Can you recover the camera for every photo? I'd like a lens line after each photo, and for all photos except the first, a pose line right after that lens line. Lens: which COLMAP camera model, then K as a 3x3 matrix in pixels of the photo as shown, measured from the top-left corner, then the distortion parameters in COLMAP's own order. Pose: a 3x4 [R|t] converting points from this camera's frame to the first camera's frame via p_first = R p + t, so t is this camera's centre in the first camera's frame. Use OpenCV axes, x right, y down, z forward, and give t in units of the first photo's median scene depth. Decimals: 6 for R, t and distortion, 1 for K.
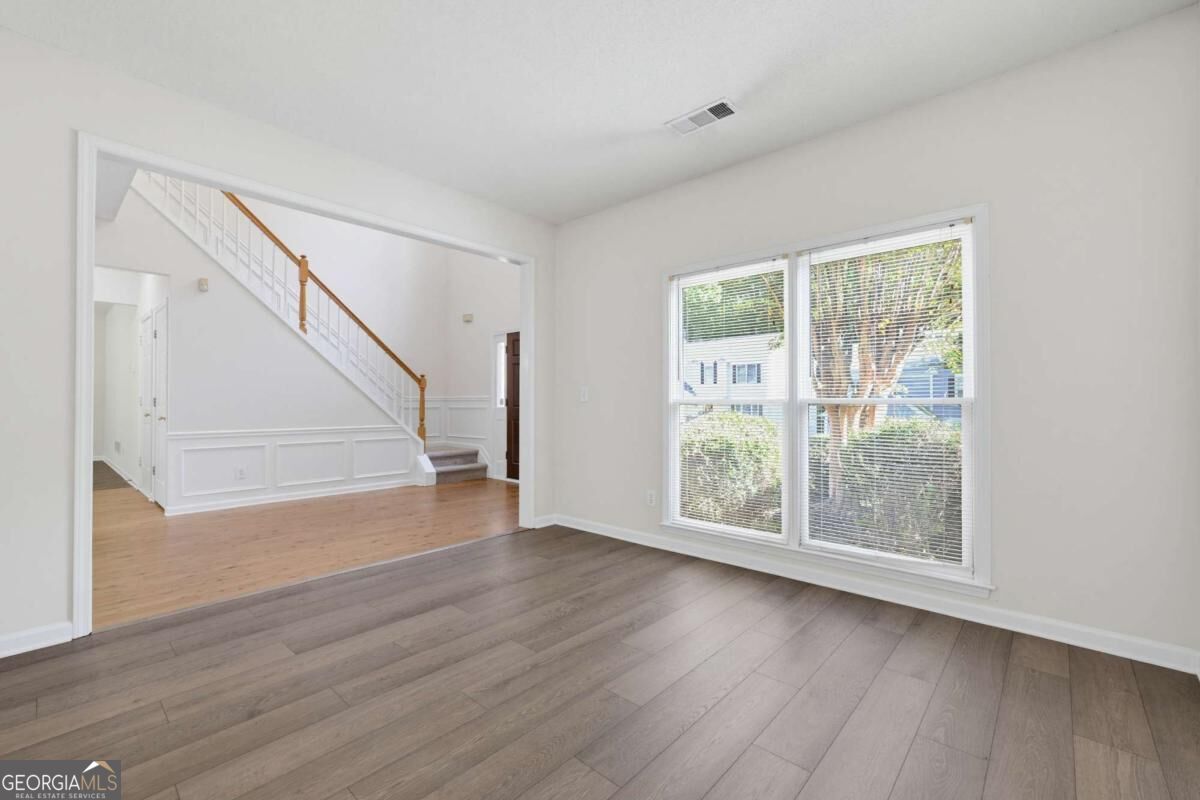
lens RADIAL K [[509.6, 0, 601.8], [0, 509.6, 393.1], [0, 0, 1]] dist [-0.001600, -0.000087]
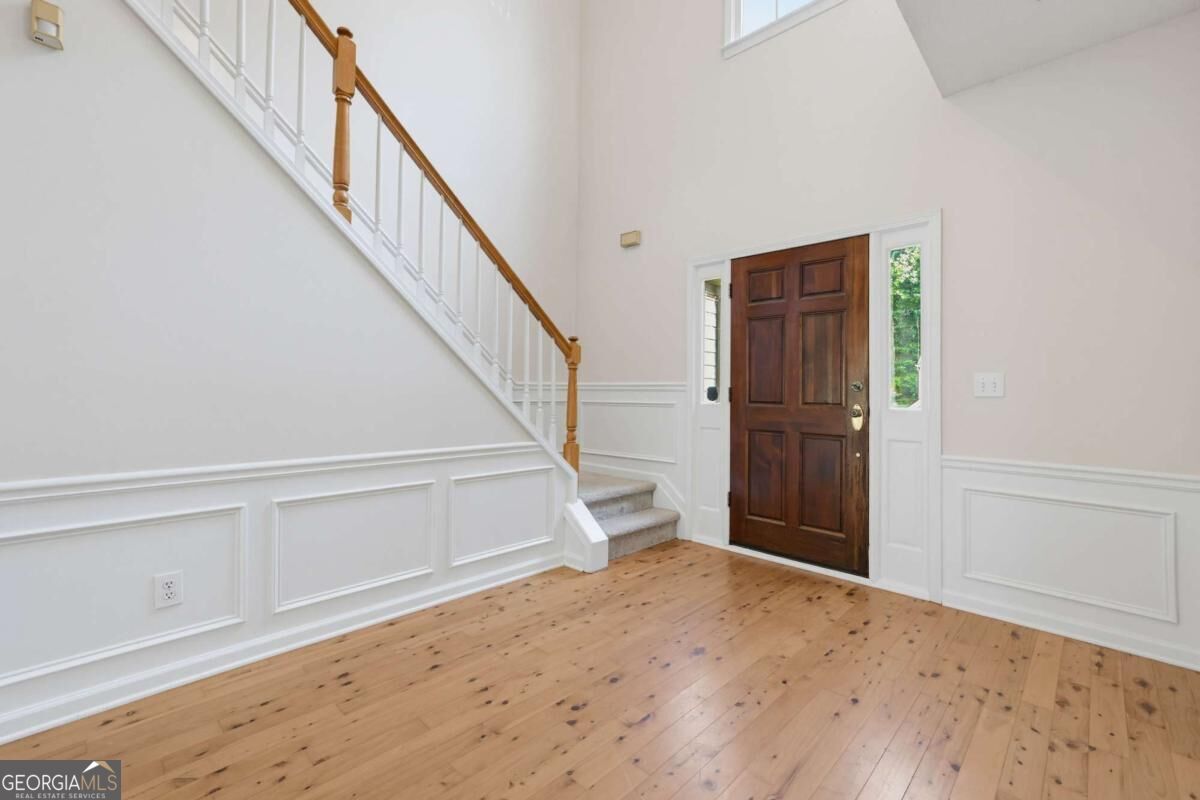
lens RADIAL K [[503.7, 0, 599.5], [0, 503.7, 381.2], [0, 0, 1]] dist [0.002673, 0.000305]
pose [[0.999497, 0.012332, -0.029219, -0.362039], [-0.012467, 0.999913, -0.004422, 0.010347], [0.029162, 0.004784, 0.999563, 0.594896]]
